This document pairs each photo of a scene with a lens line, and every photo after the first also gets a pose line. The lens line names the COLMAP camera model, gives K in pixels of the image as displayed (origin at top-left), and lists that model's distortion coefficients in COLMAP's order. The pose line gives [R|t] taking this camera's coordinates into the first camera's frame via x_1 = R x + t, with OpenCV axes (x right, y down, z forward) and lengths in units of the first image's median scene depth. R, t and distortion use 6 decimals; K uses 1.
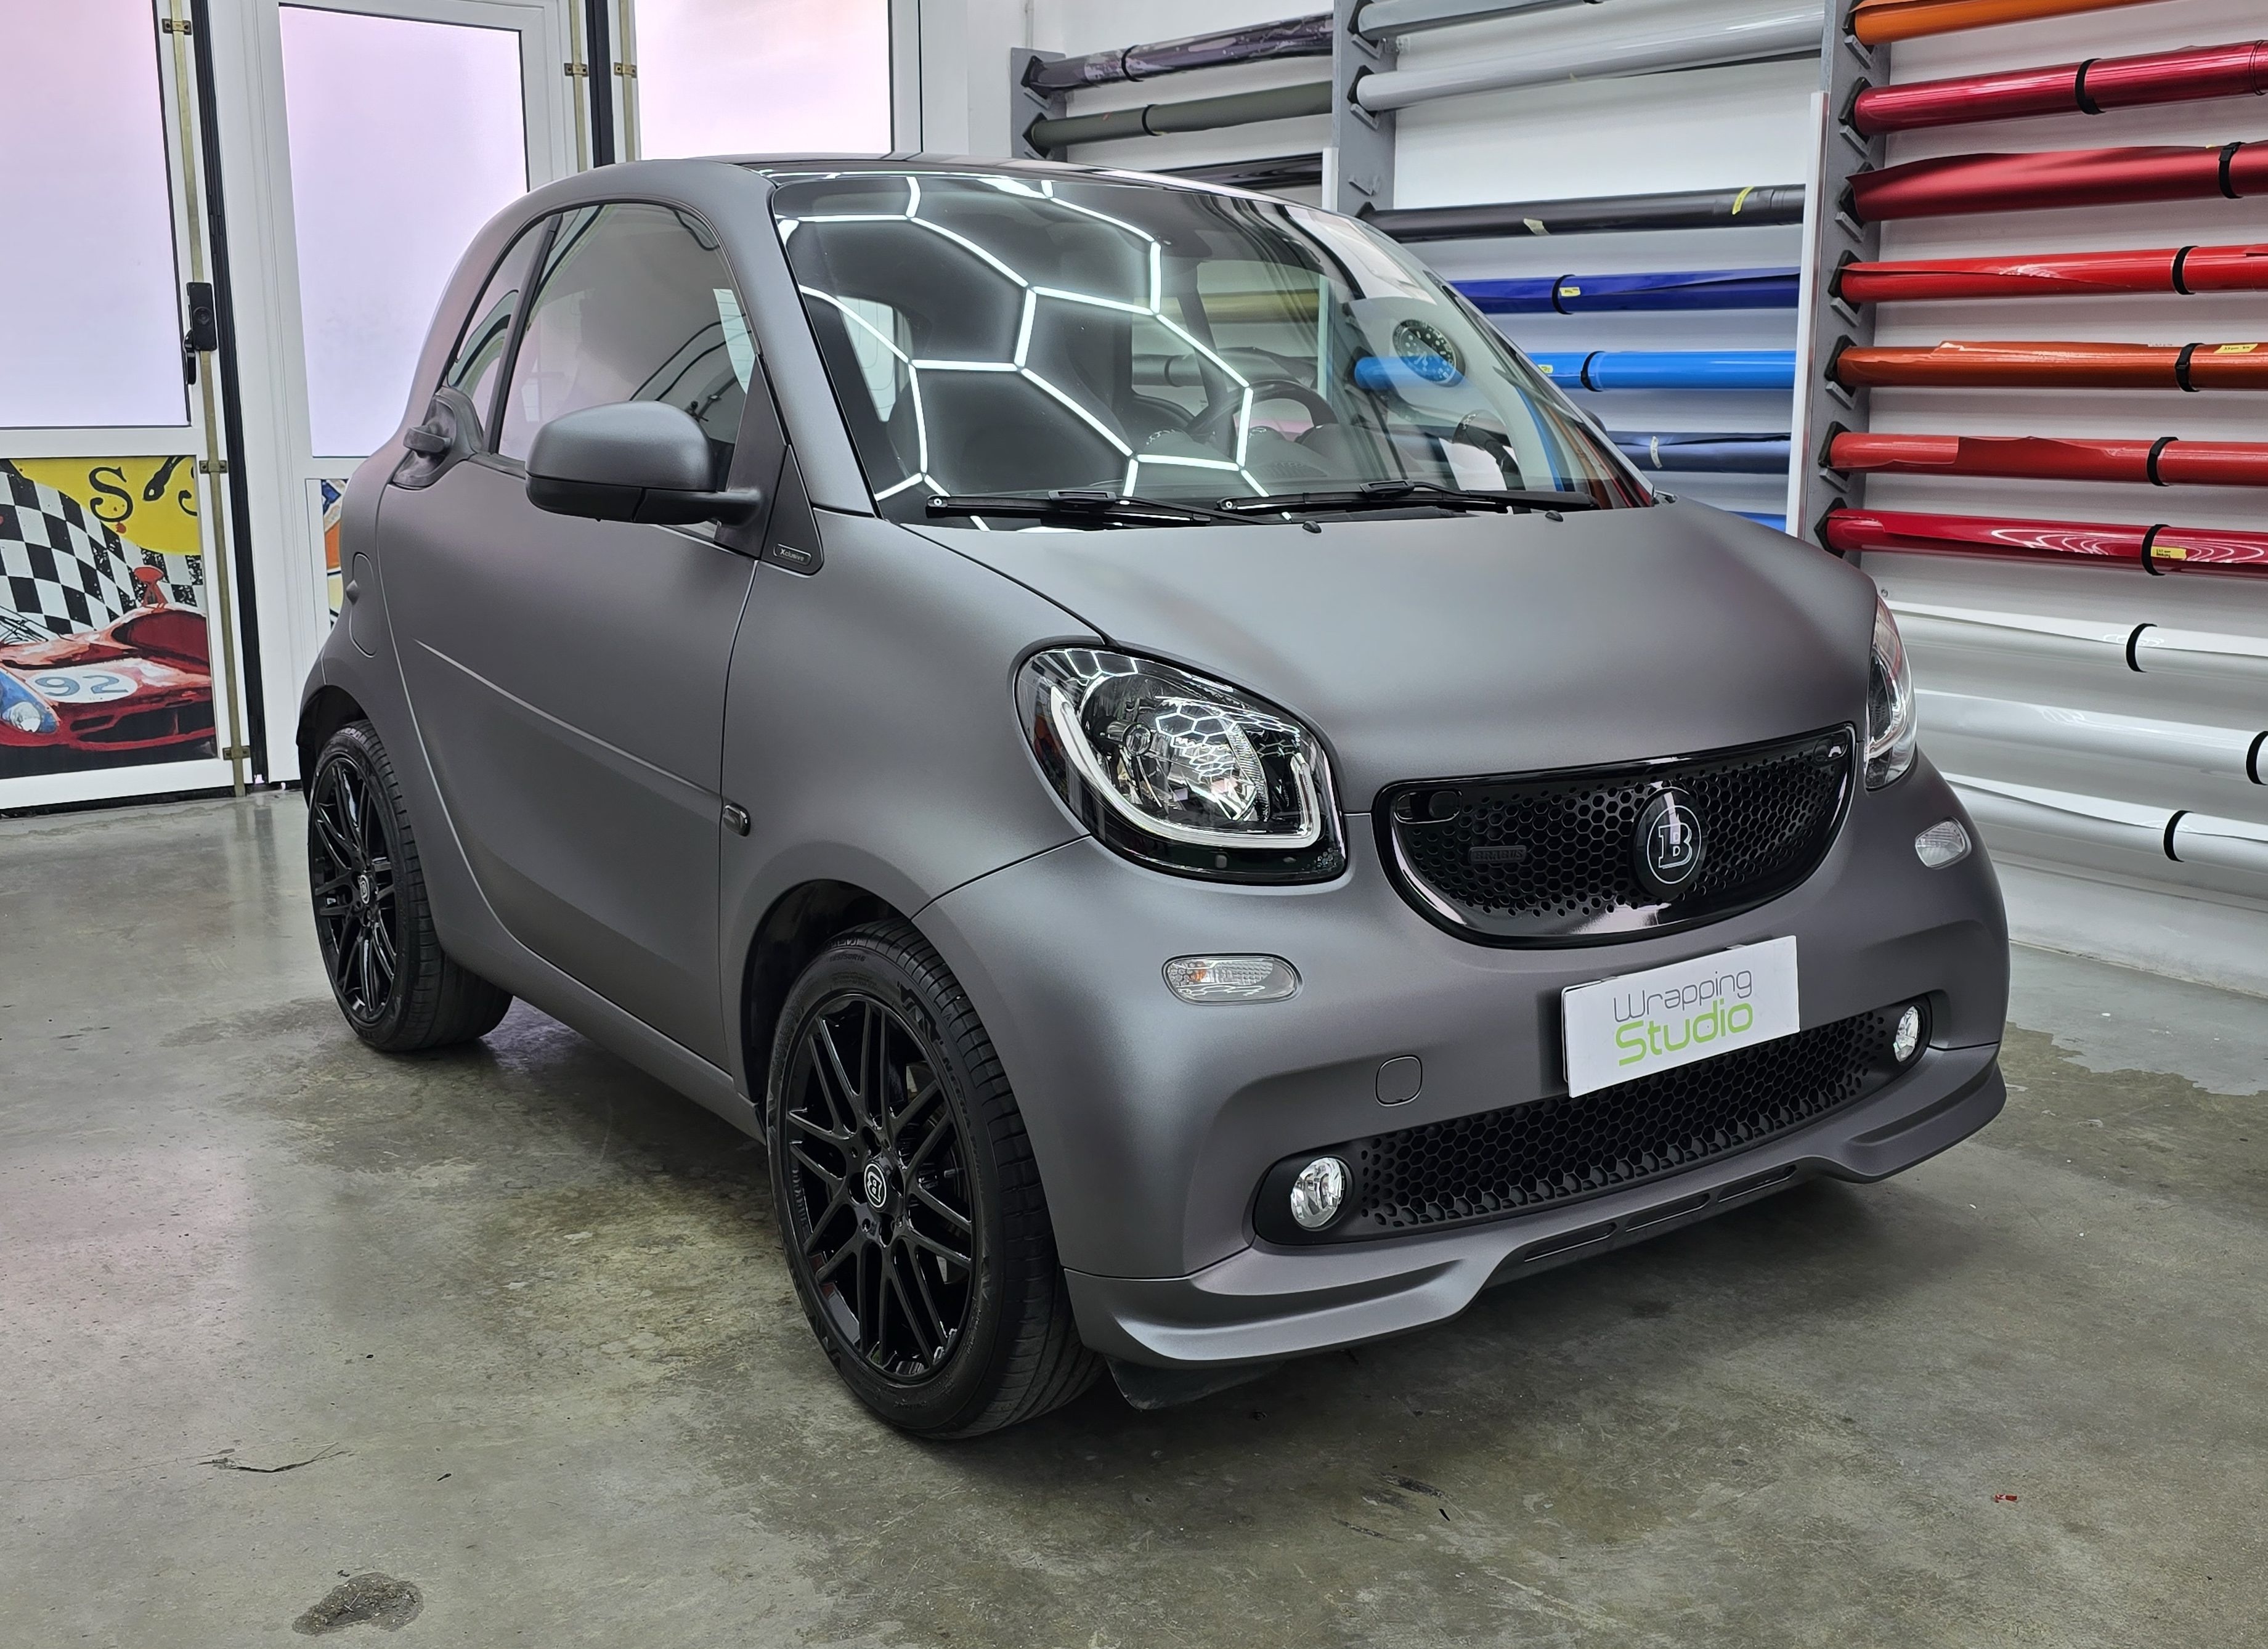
lens RADIAL K [[2251.5, 0, 1234.2], [0, 2251.5, 811.2], [0, 0, 1]] dist [0.097769, -0.136186]
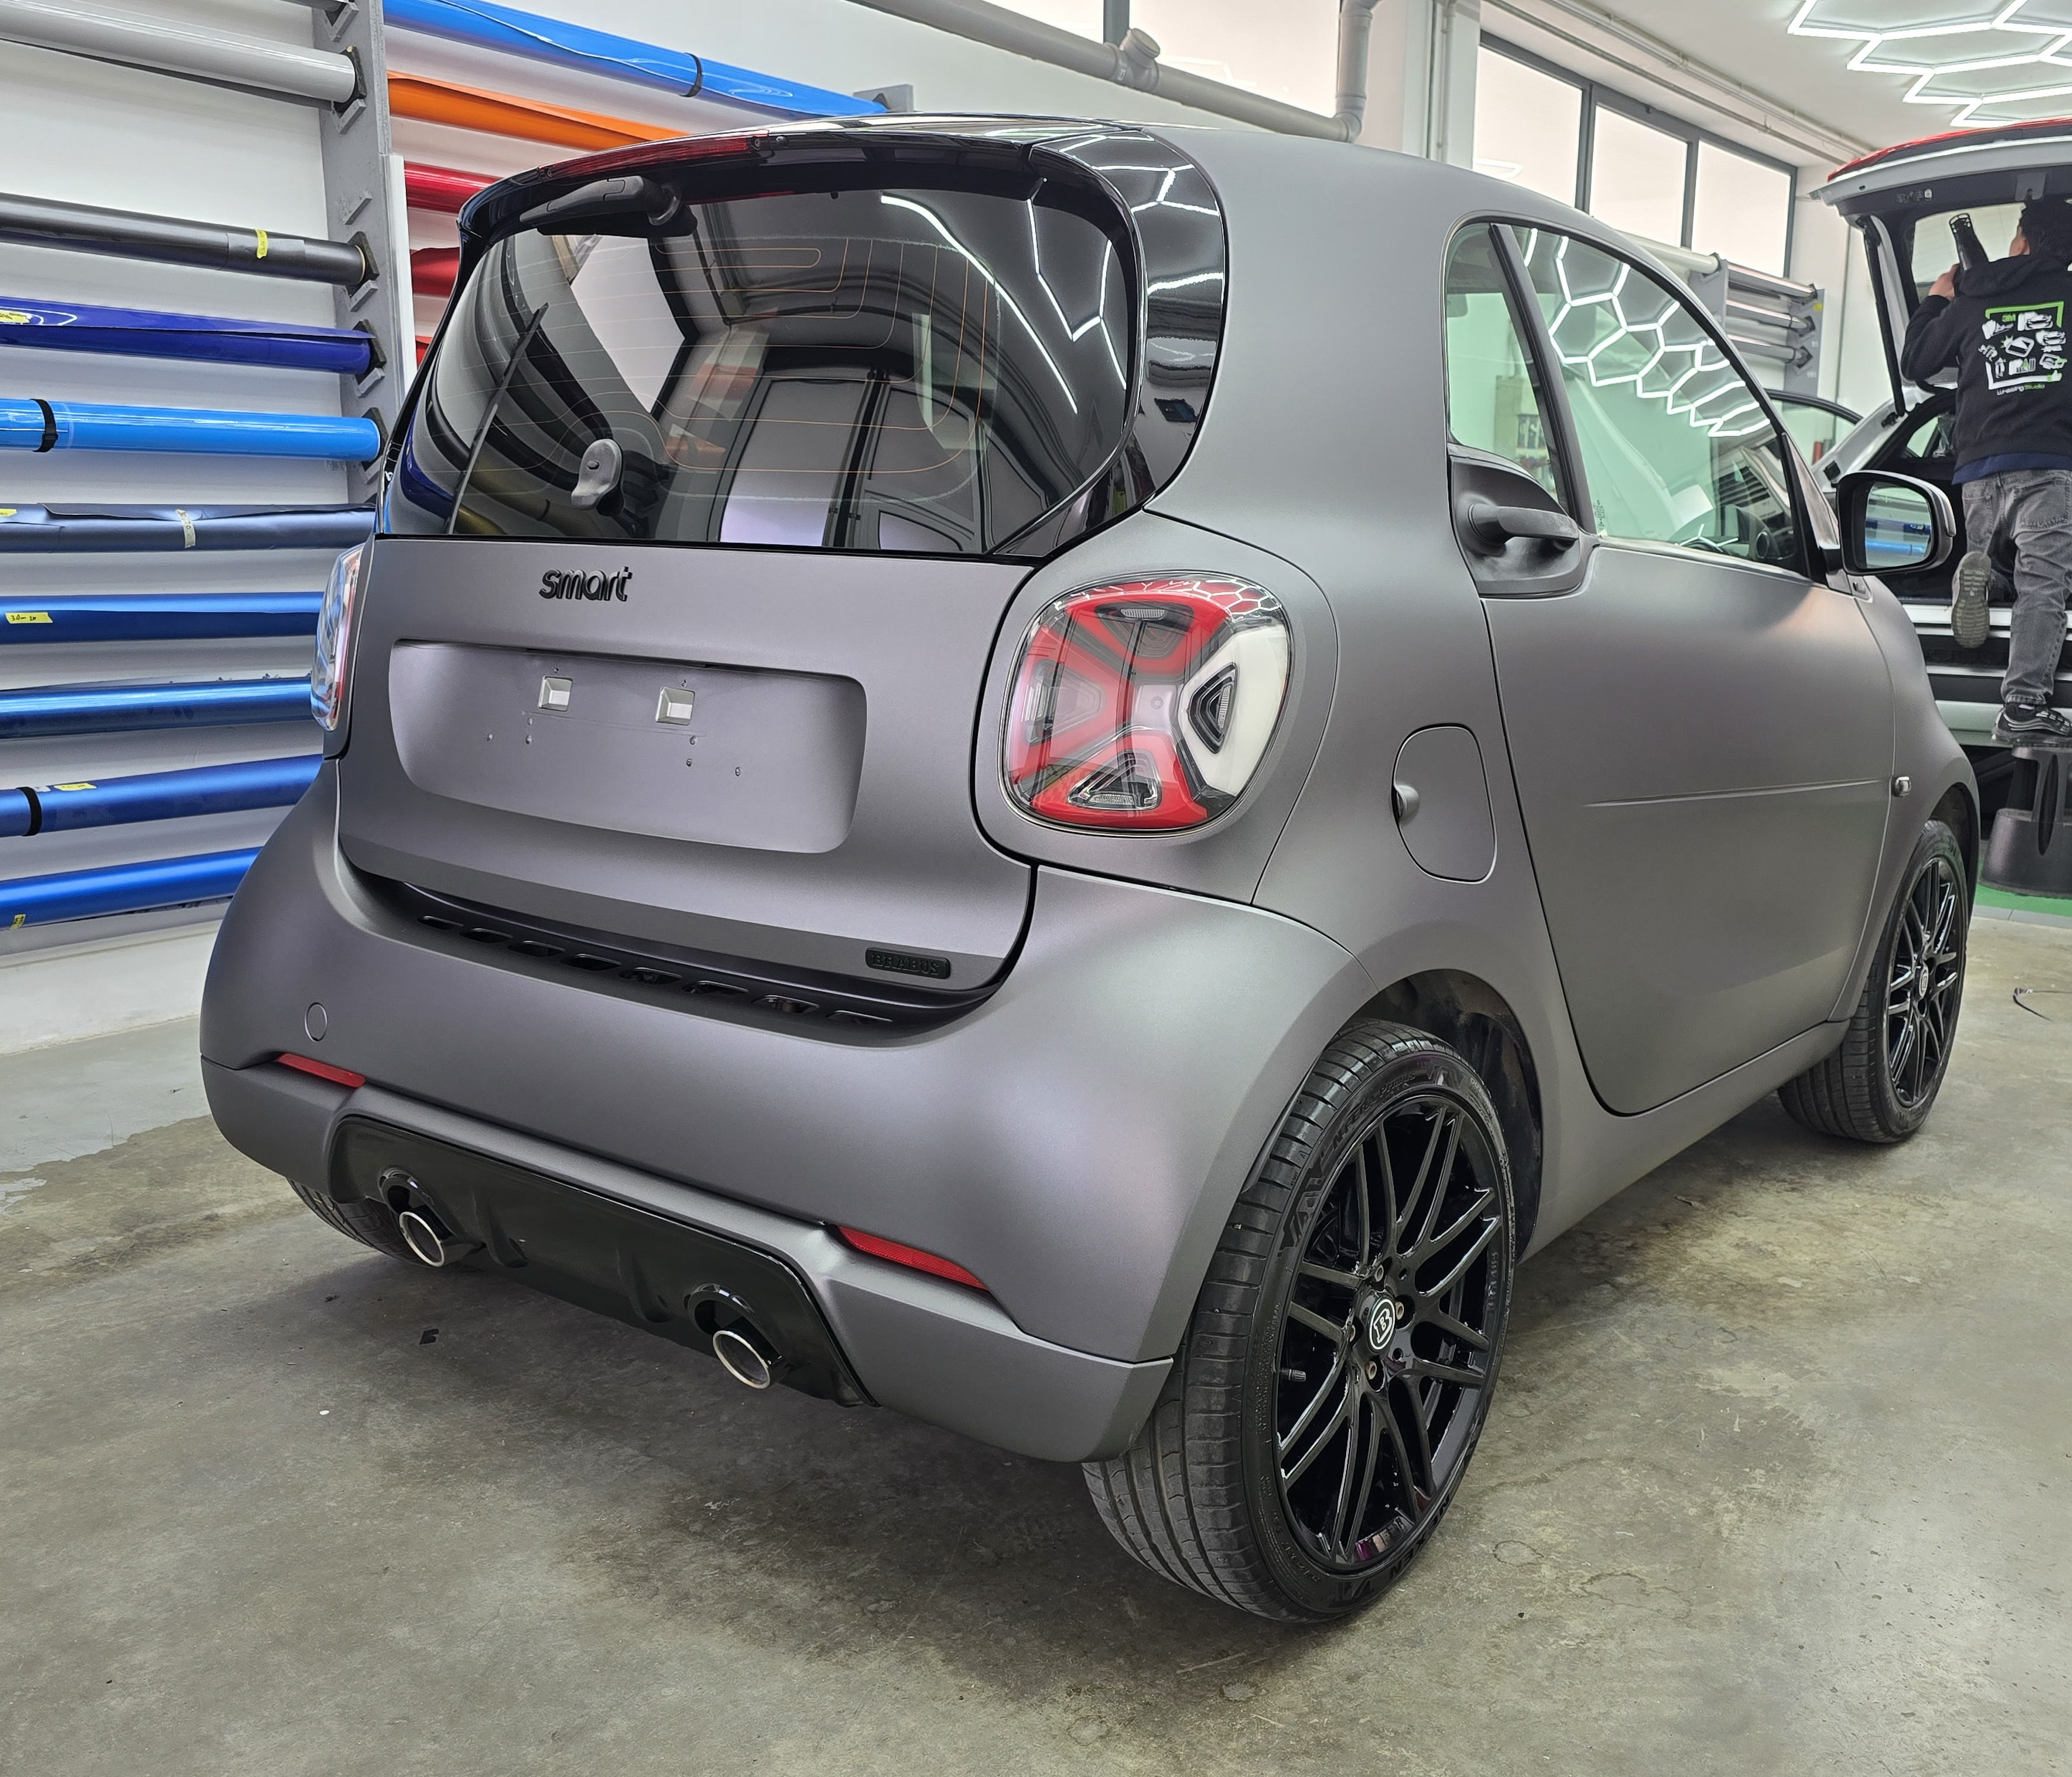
lens RADIAL K [[2027.2, 0, 1026.8], [0, 2027.2, 825.8], [0, 0, 1]] dist [0.105677, -0.155770]
pose [[-0.243884, -0.182415, 0.952494, -1.151281], [0.172985, 0.958218, 0.227804, -0.313244], [-0.954252, 0.220325, -0.202139, 1.600905]]
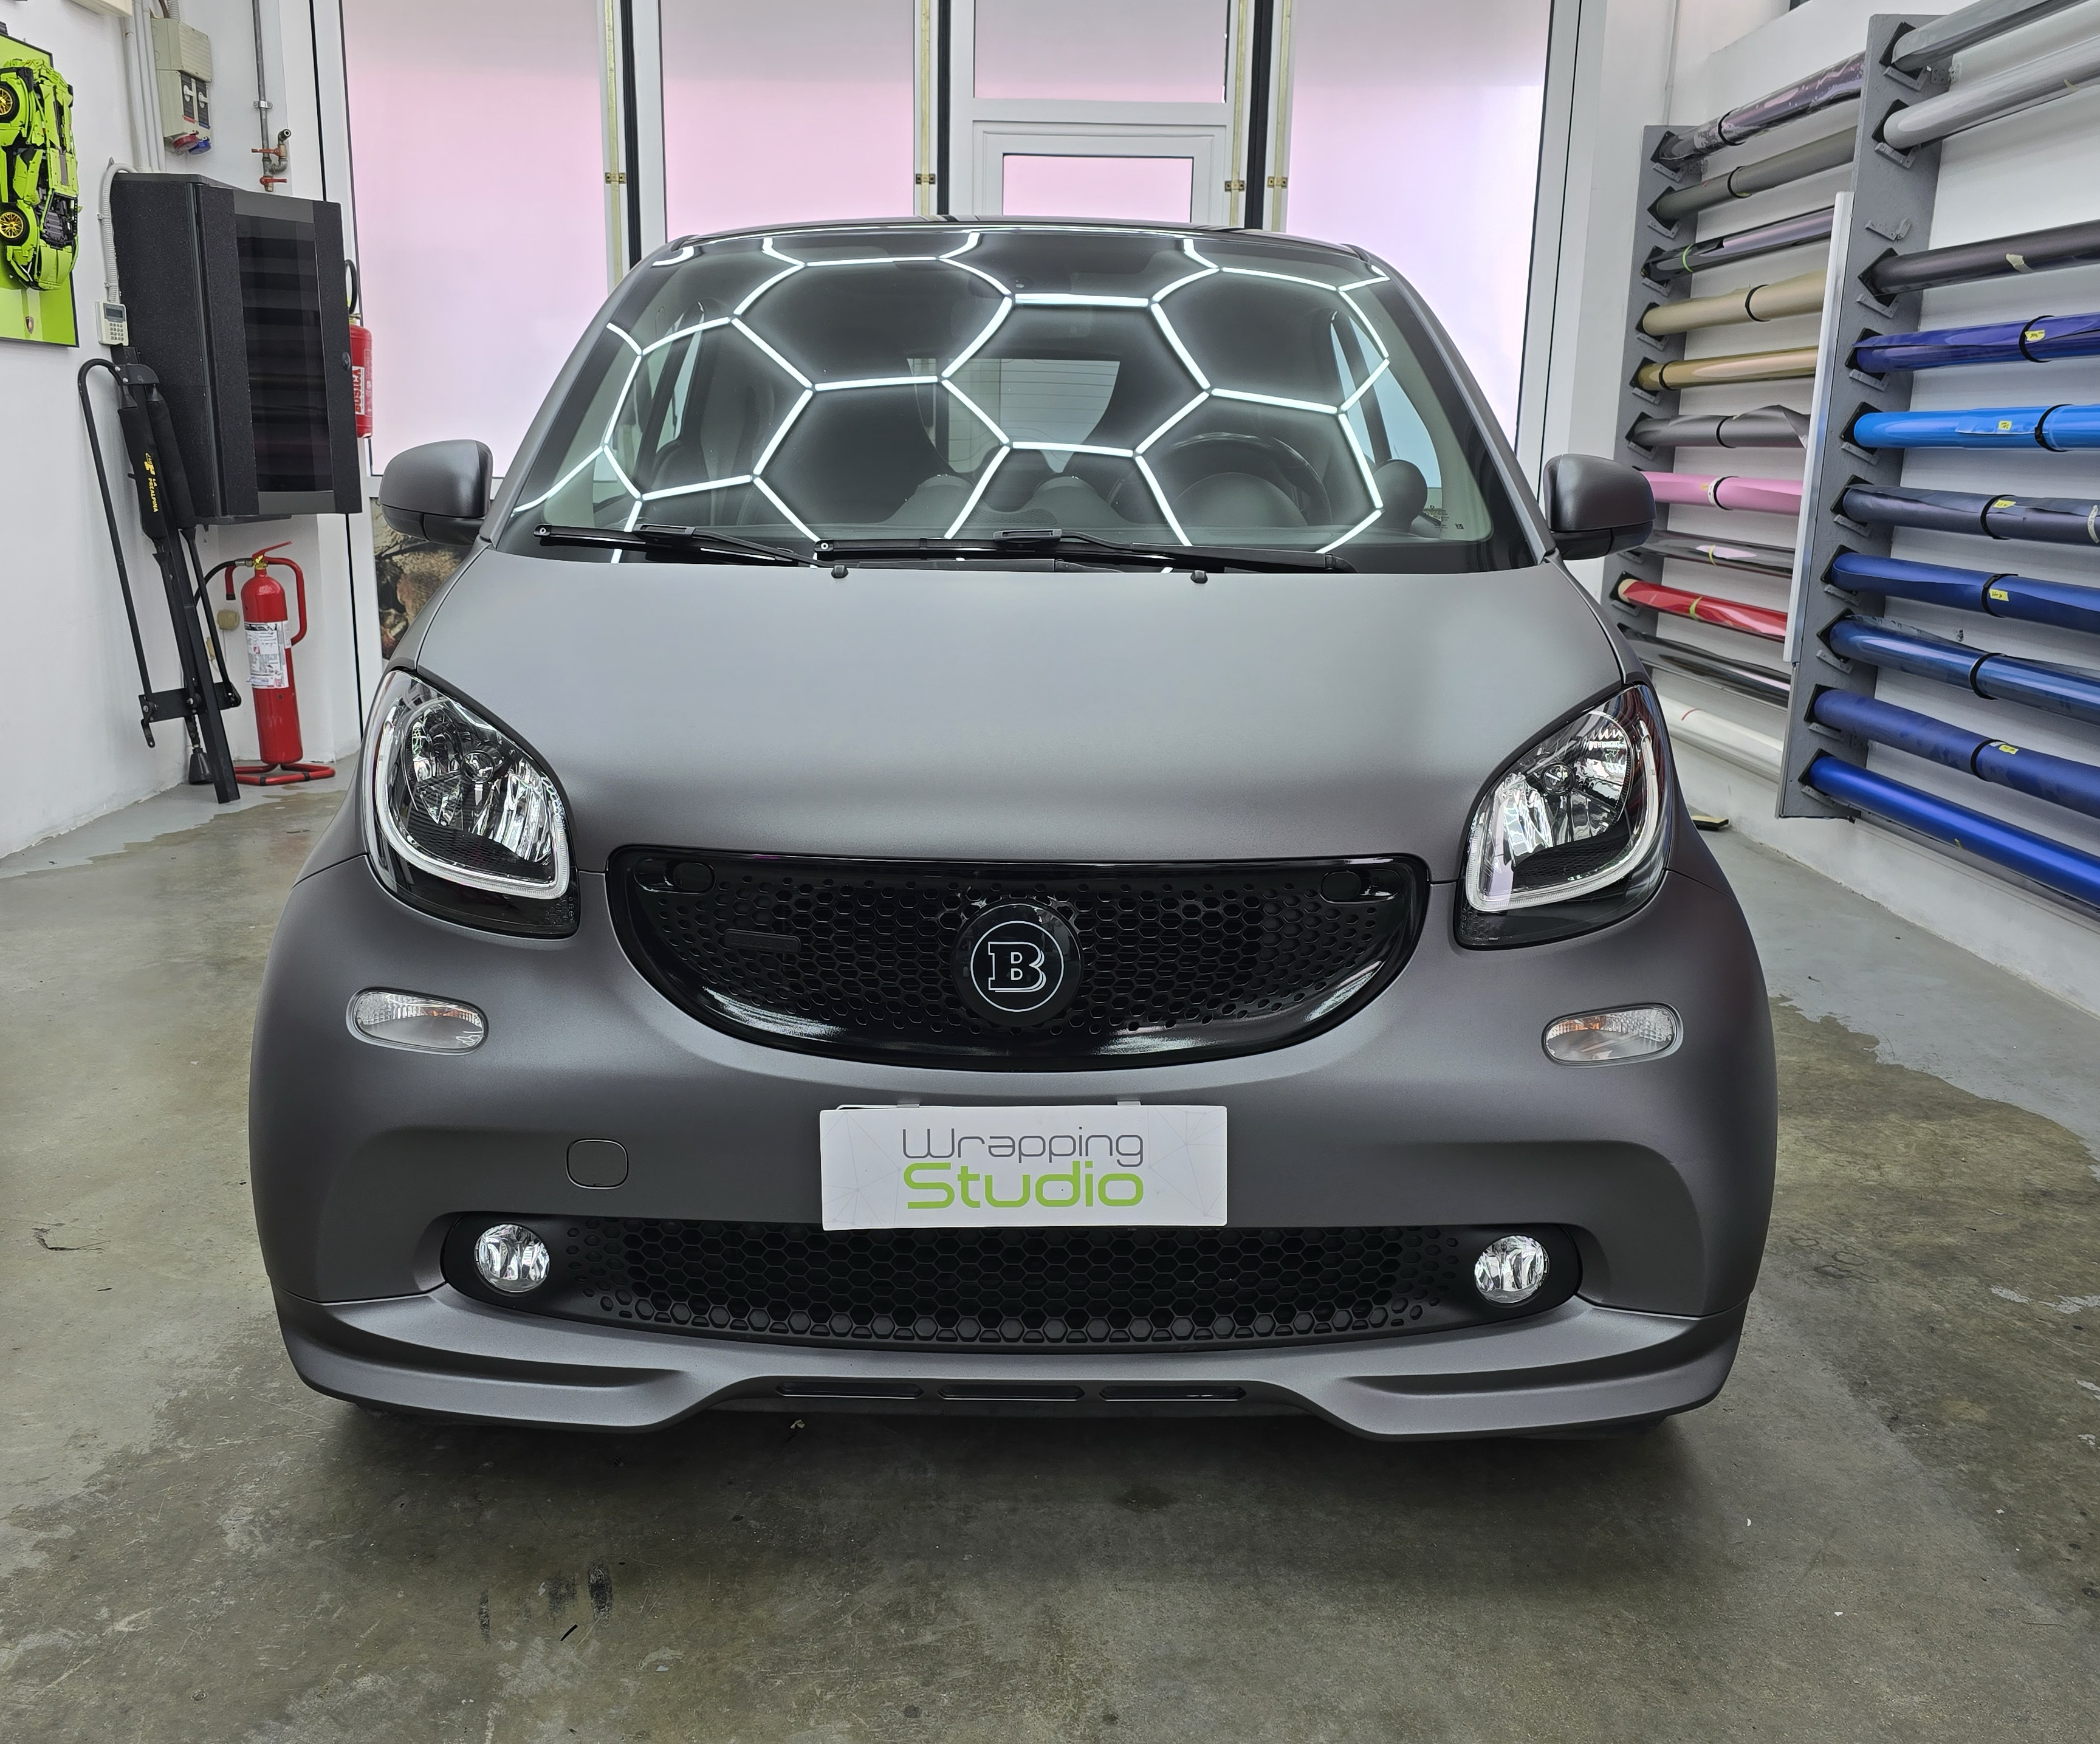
lens RADIAL K [[1789.9, 0, 1006.2], [0, 1789.9, 822.4], [0, 0, 1]] dist [0.071033, -0.060845]
pose [[0.791829, 0.128848, -0.596997, 0.518457], [-0.121961, 0.991164, 0.052156, -0.064781], [0.598442, 0.031511, 0.800546, 0.410466]]
